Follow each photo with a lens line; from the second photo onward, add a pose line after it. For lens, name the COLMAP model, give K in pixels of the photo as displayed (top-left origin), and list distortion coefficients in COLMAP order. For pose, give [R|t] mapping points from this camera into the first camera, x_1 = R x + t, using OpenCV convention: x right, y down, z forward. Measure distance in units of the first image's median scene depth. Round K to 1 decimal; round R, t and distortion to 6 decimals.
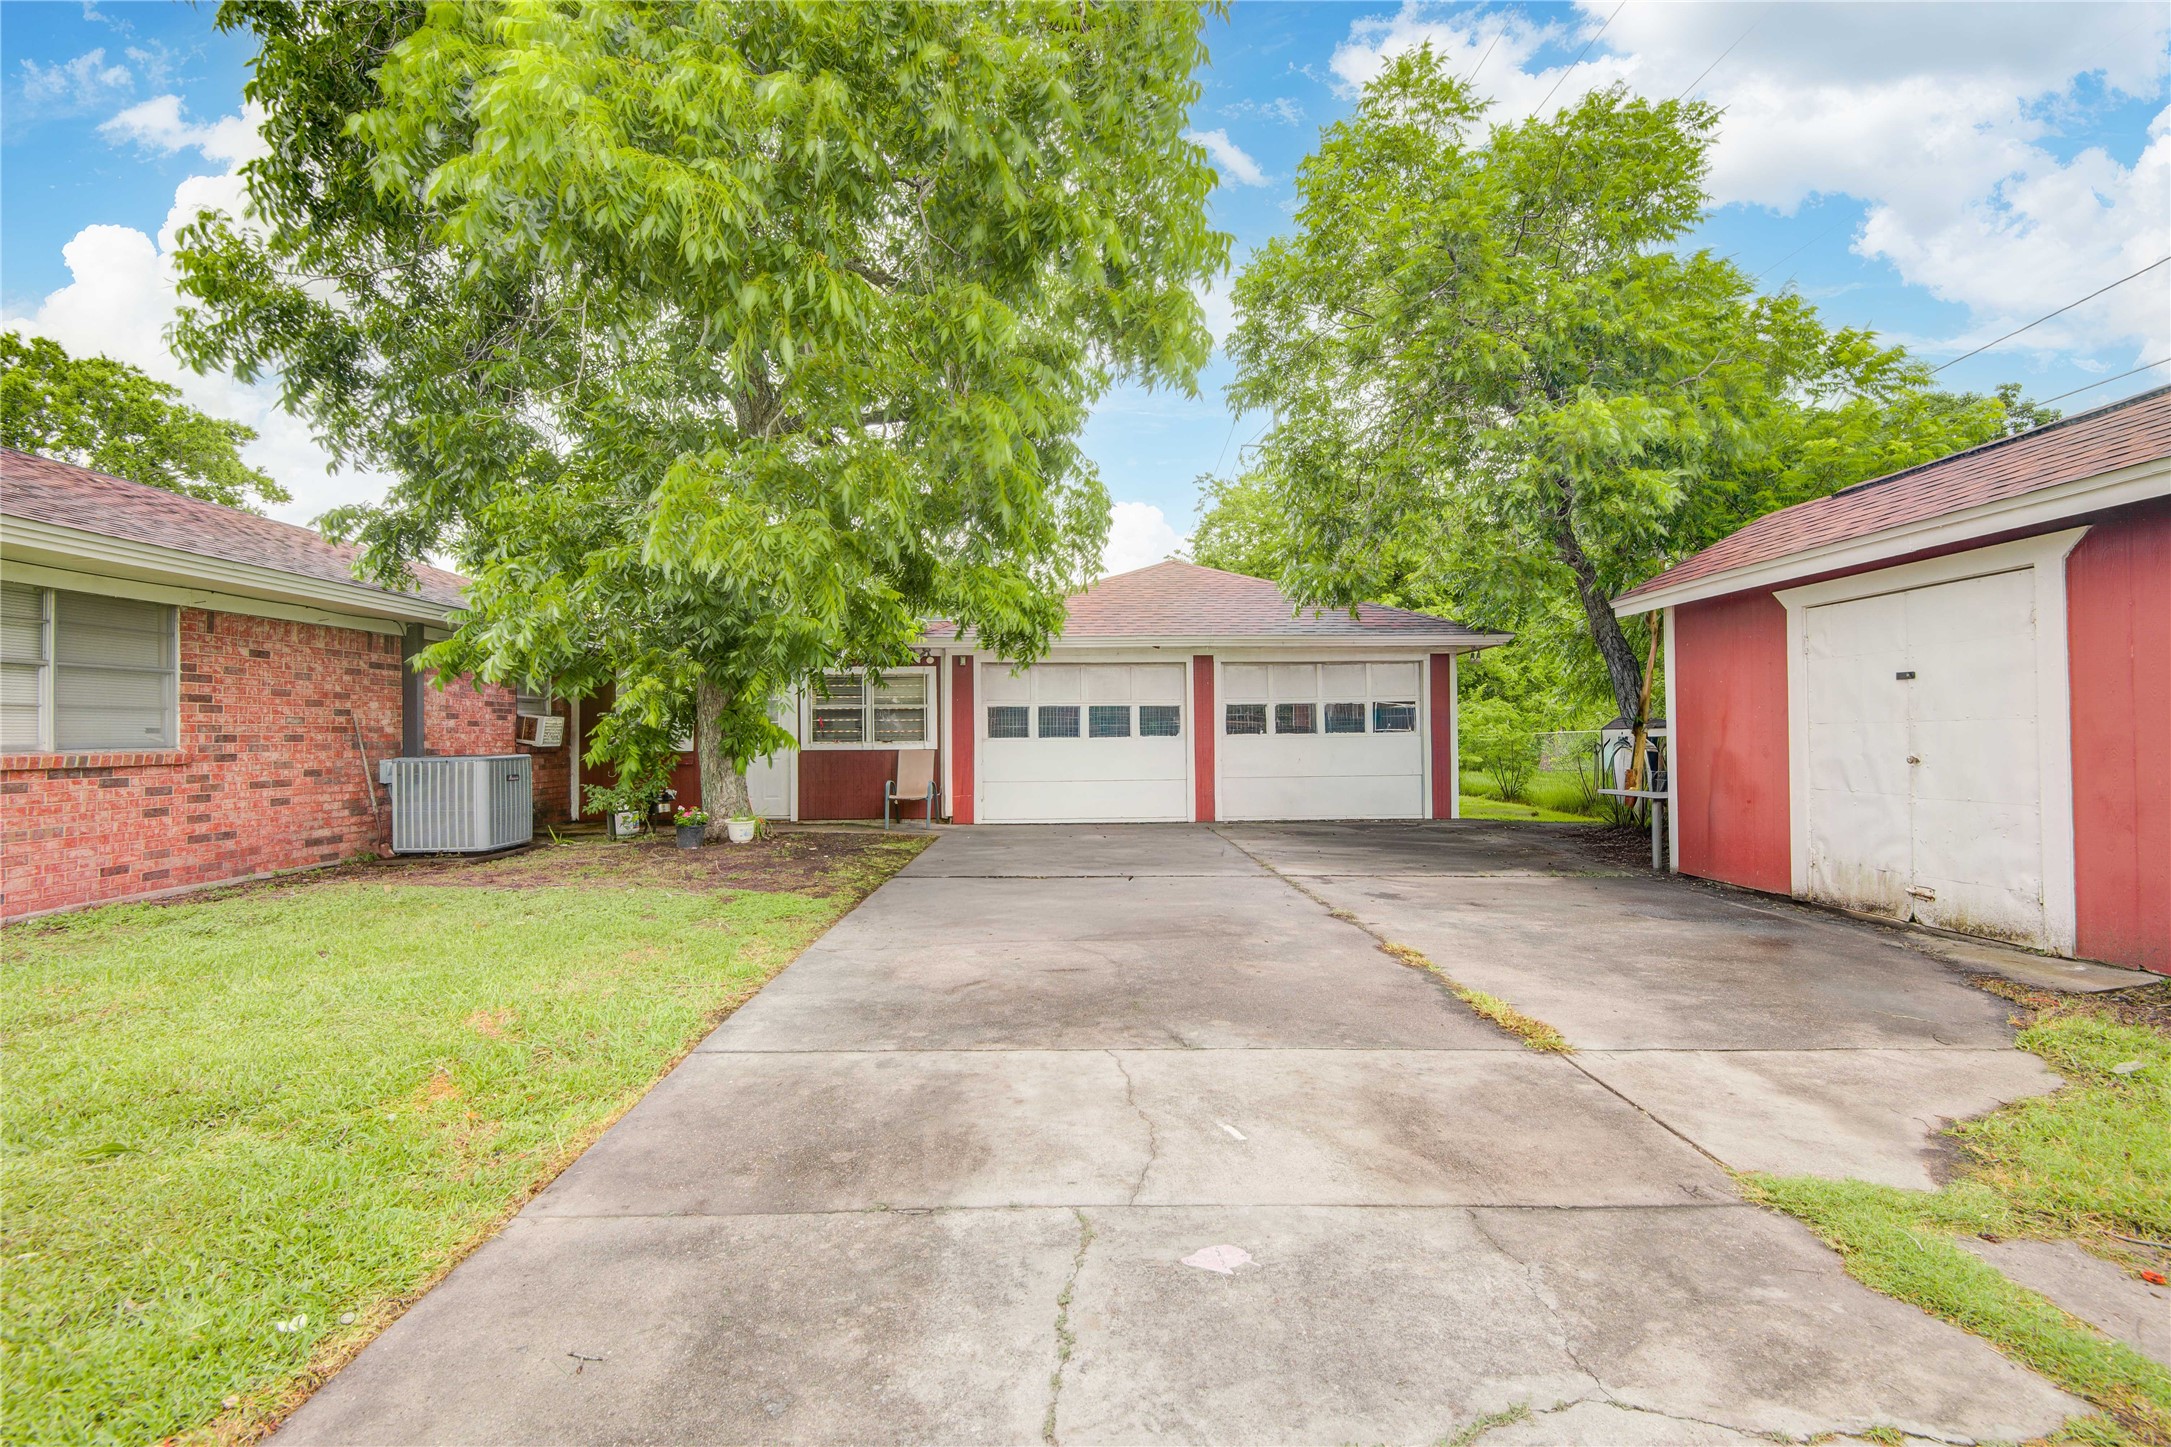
lens RADIAL K [[981.2, 0, 1073.7], [0, 981.2, 728.2], [0, 0, 1]] dist [0.000983, -0.000830]
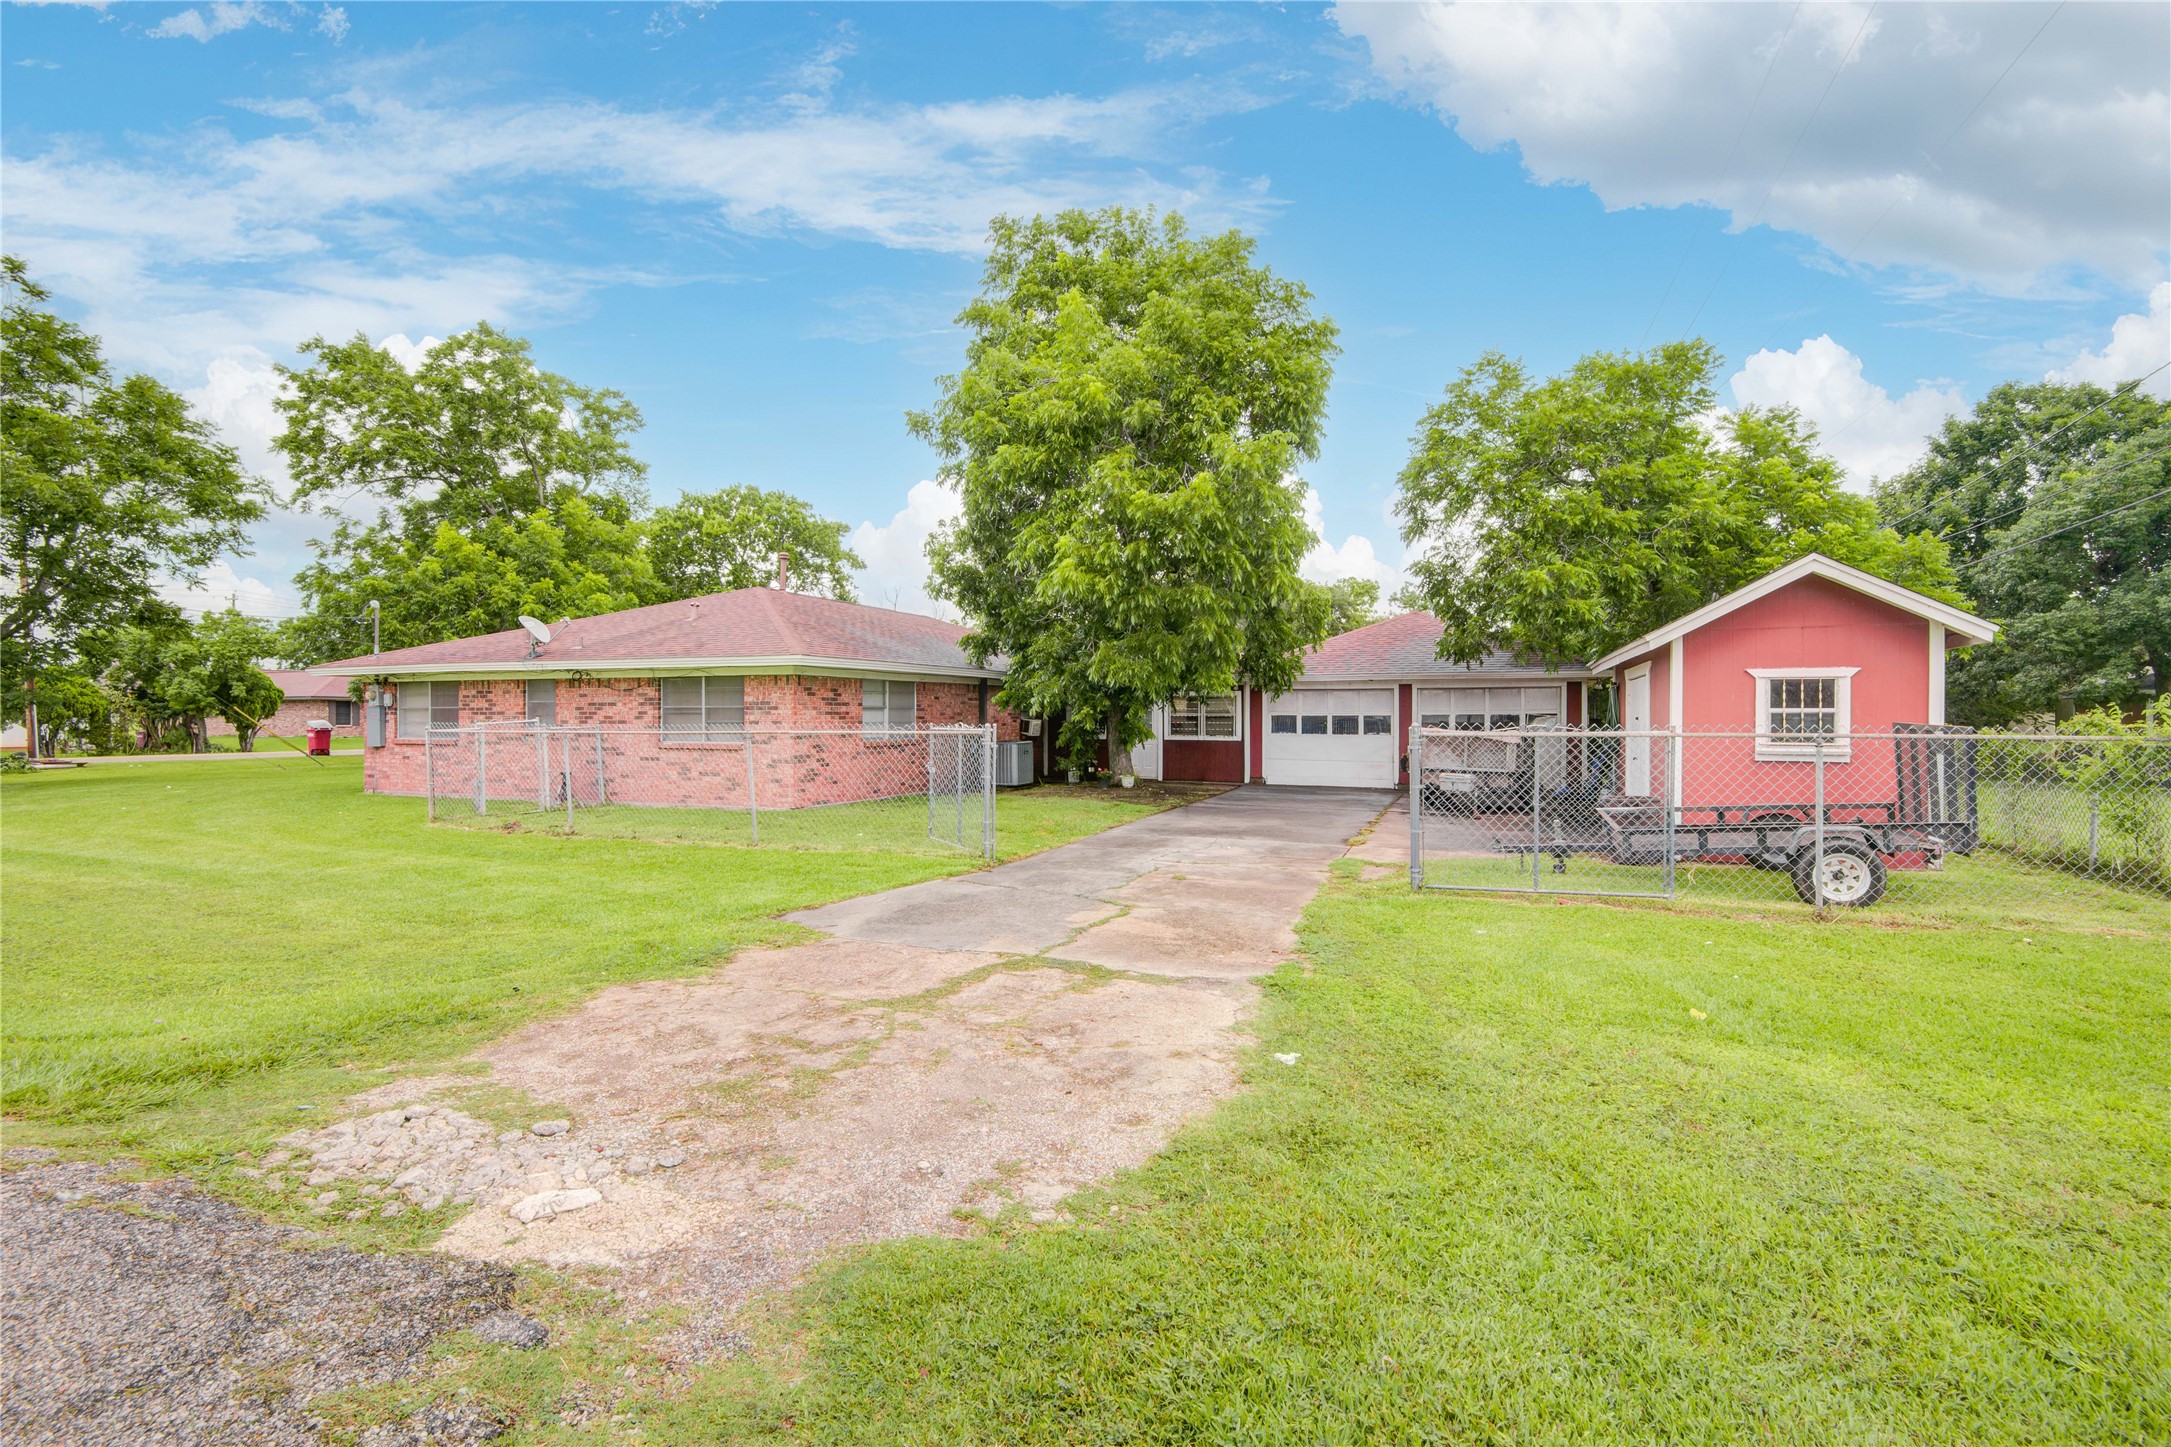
lens RADIAL K [[981.2, 0, 1085.5], [0, 981.2, 721.5], [0, 0, 1]] dist [0.000983, -0.000830]
pose [[0.923307, 0.010944, -0.383908, 0.283082], [-0.005050, 0.999853, 0.016357, -0.040563], [0.384030, -0.013163, 0.923227, -0.713817]]
